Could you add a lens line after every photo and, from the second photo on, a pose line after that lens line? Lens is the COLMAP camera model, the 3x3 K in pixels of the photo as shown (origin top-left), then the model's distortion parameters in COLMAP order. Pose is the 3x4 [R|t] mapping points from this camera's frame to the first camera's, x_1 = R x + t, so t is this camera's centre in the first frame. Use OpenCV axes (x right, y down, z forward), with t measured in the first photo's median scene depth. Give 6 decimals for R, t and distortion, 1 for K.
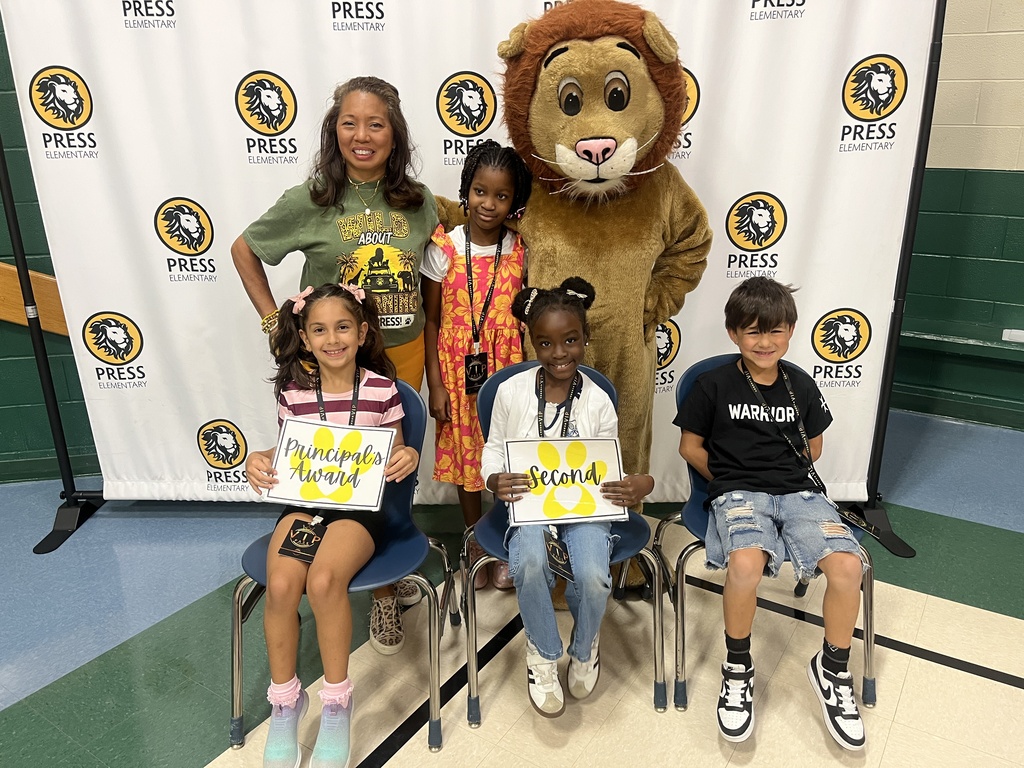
lens RADIAL K [[807.6, 0, 499.8], [0, 807.6, 378.6], [0, 0, 1]] dist [0.129318, -0.162295]
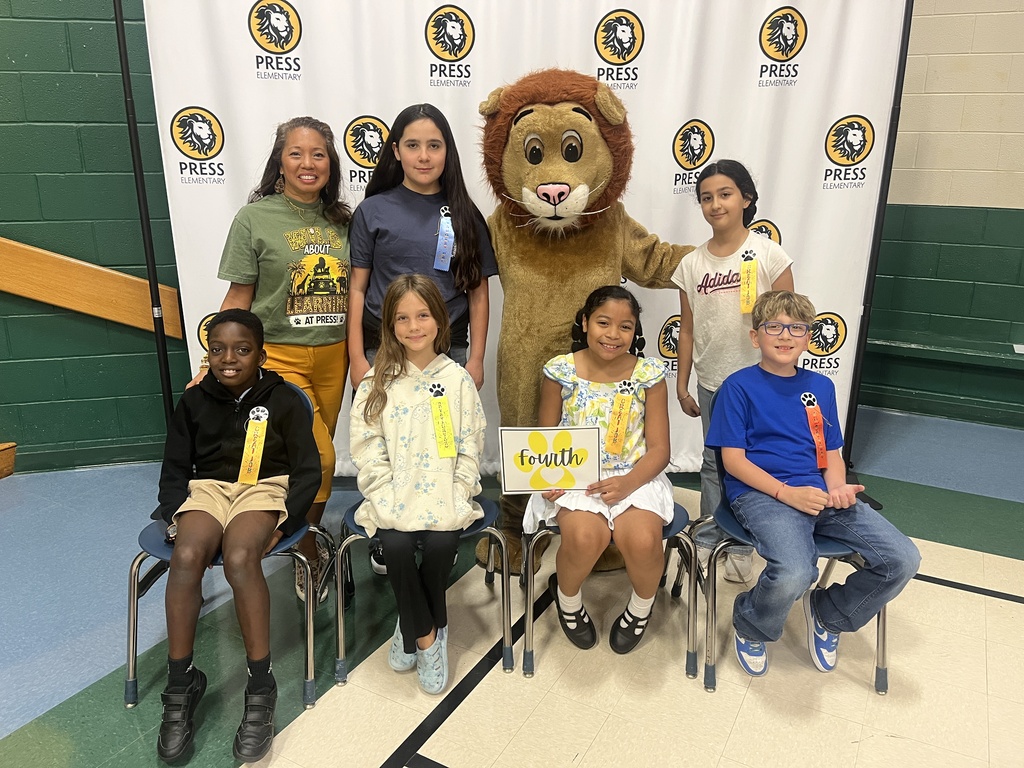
lens RADIAL K [[807.6, 0, 501.5], [0, 807.6, 375.0], [0, 0, 1]] dist [0.129318, -0.162295]
pose [[0.996518, -0.000597, 0.083378, -0.189959], [0.003649, 0.999329, -0.036452, 0.057027], [-0.083300, 0.036630, 0.995851, -0.216027]]
